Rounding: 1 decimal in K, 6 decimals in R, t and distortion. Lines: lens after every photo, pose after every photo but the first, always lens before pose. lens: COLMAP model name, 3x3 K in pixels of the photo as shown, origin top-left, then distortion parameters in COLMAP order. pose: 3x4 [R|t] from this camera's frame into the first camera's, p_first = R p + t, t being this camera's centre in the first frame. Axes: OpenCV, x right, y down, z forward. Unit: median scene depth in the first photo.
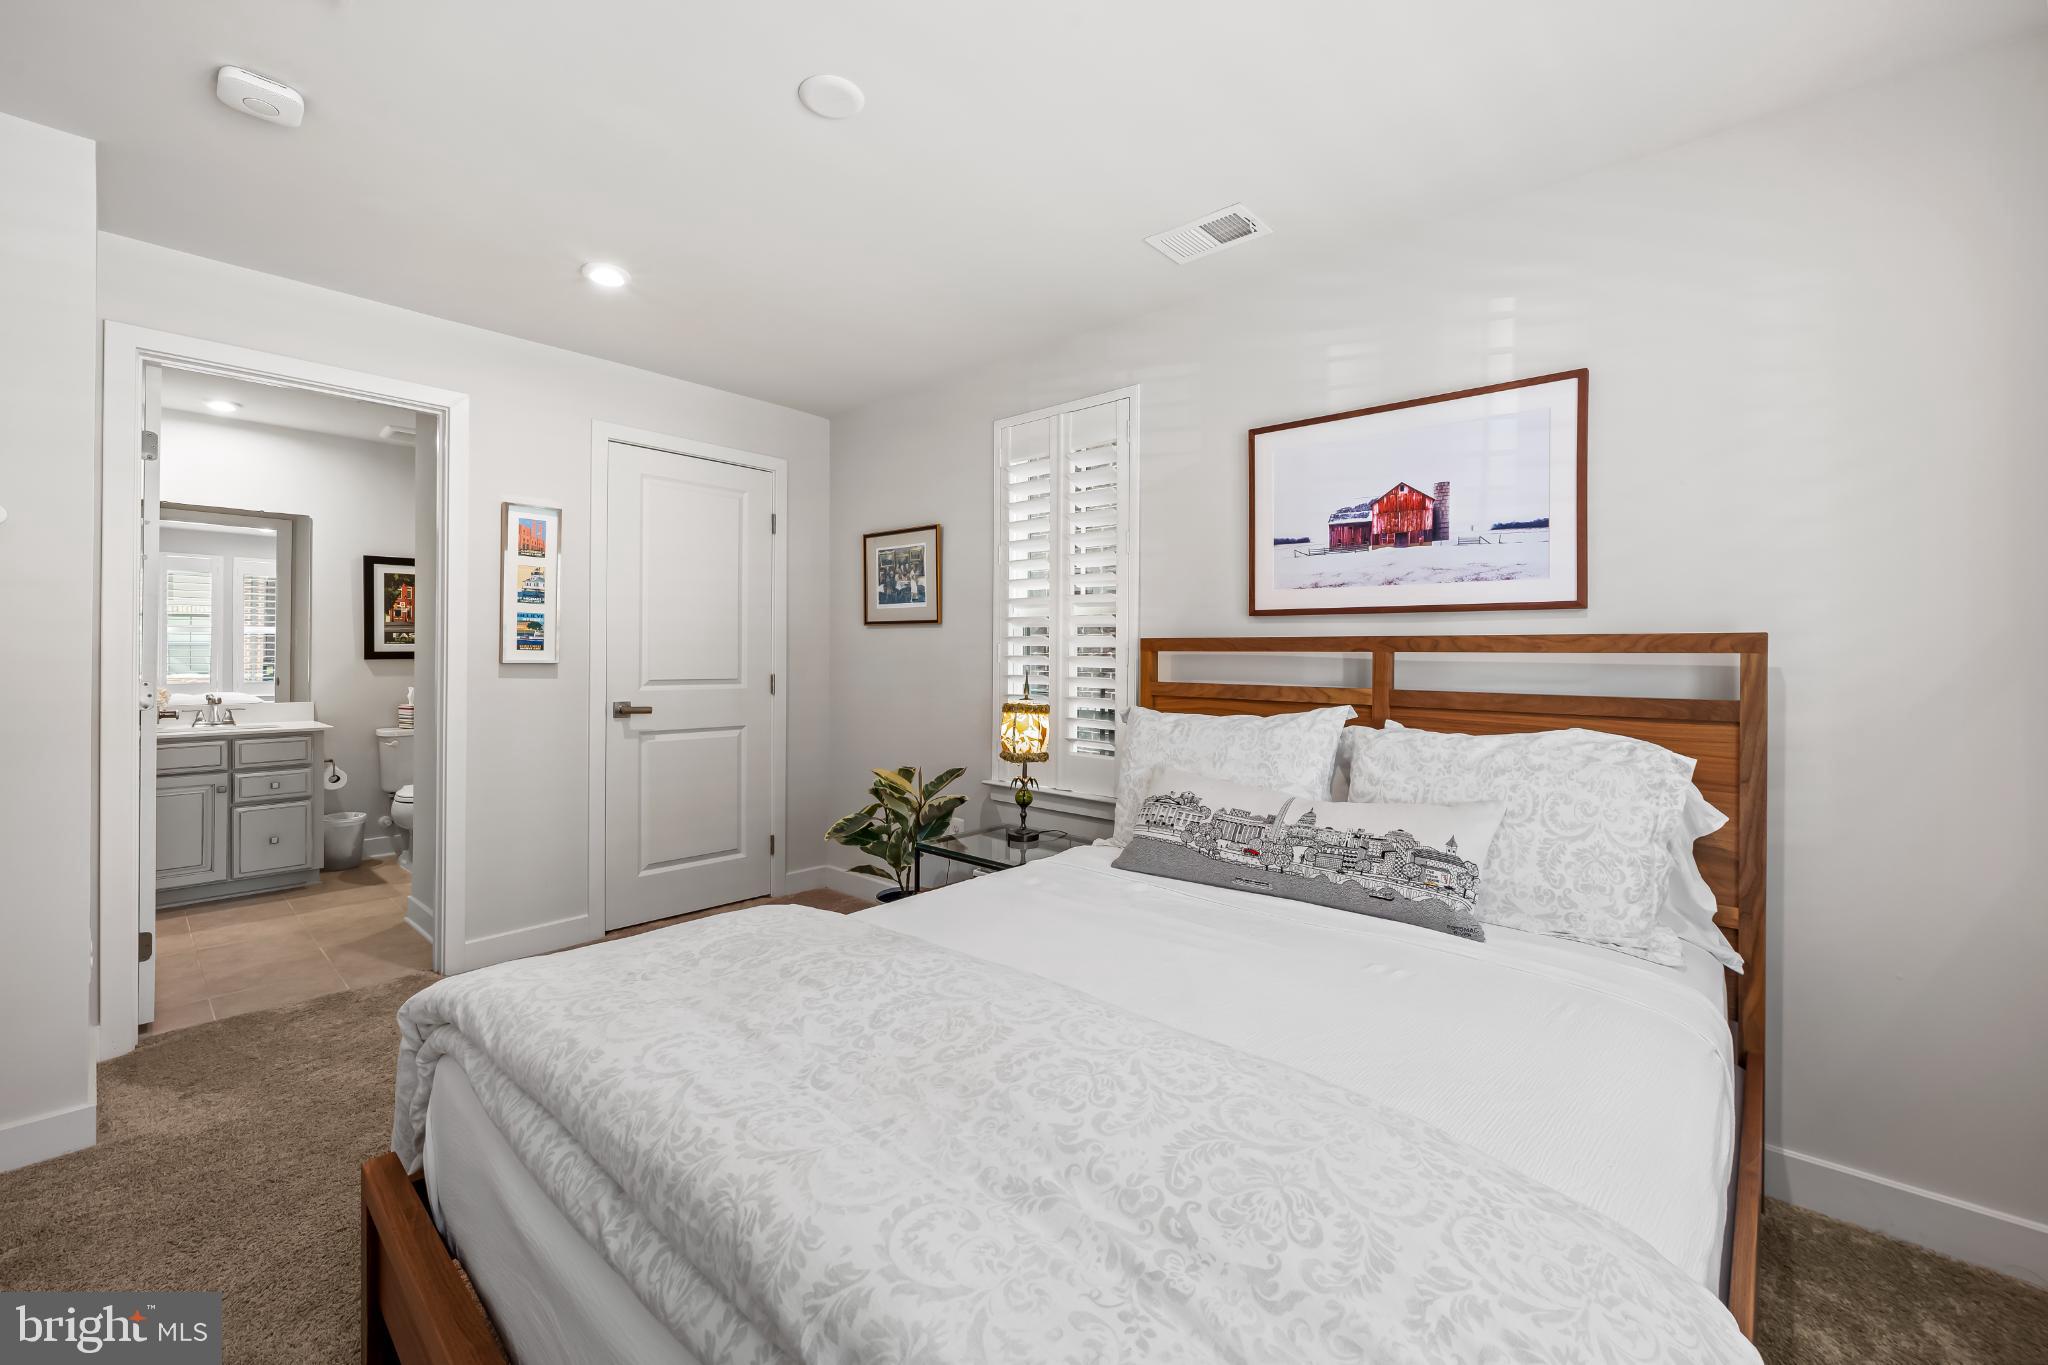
lens RADIAL K [[831.3, 0, 1021.6], [0, 831.3, 664.9], [0, 0, 1]] dist [-0.004090, 0.000065]
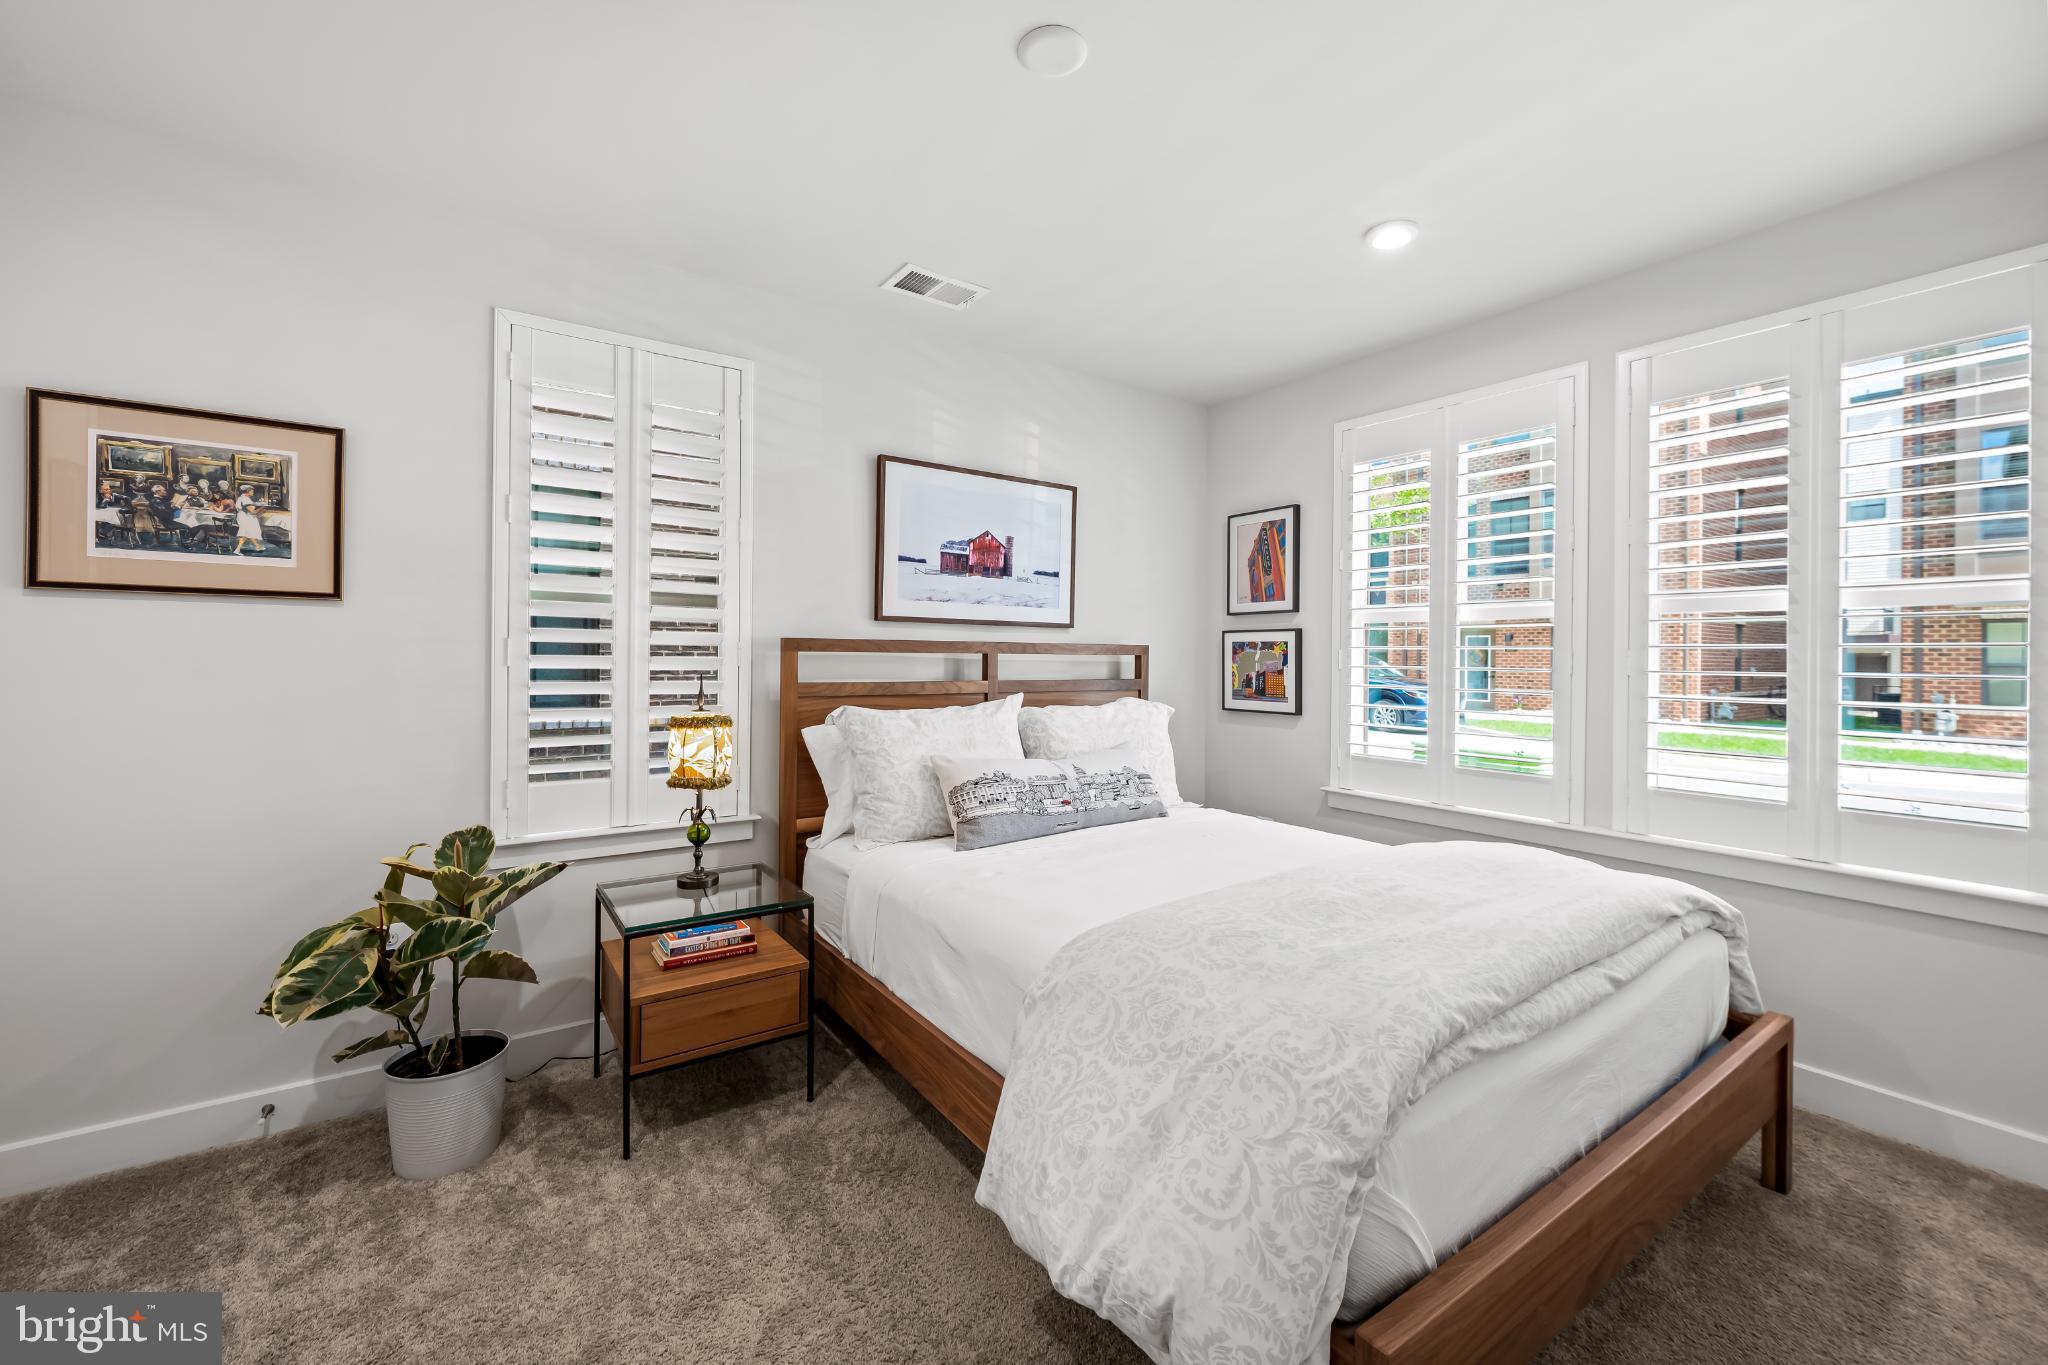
lens RADIAL K [[831.3, 0, 1029.9], [0, 831.3, 656.5], [0, 0, 1]] dist [-0.004090, 0.000065]
pose [[0.209857, -0.004327, 0.977722, -0.827548], [0.007164, 0.999970, 0.002888, -0.013114], [-0.977706, 0.006398, 0.209882, 0.605078]]
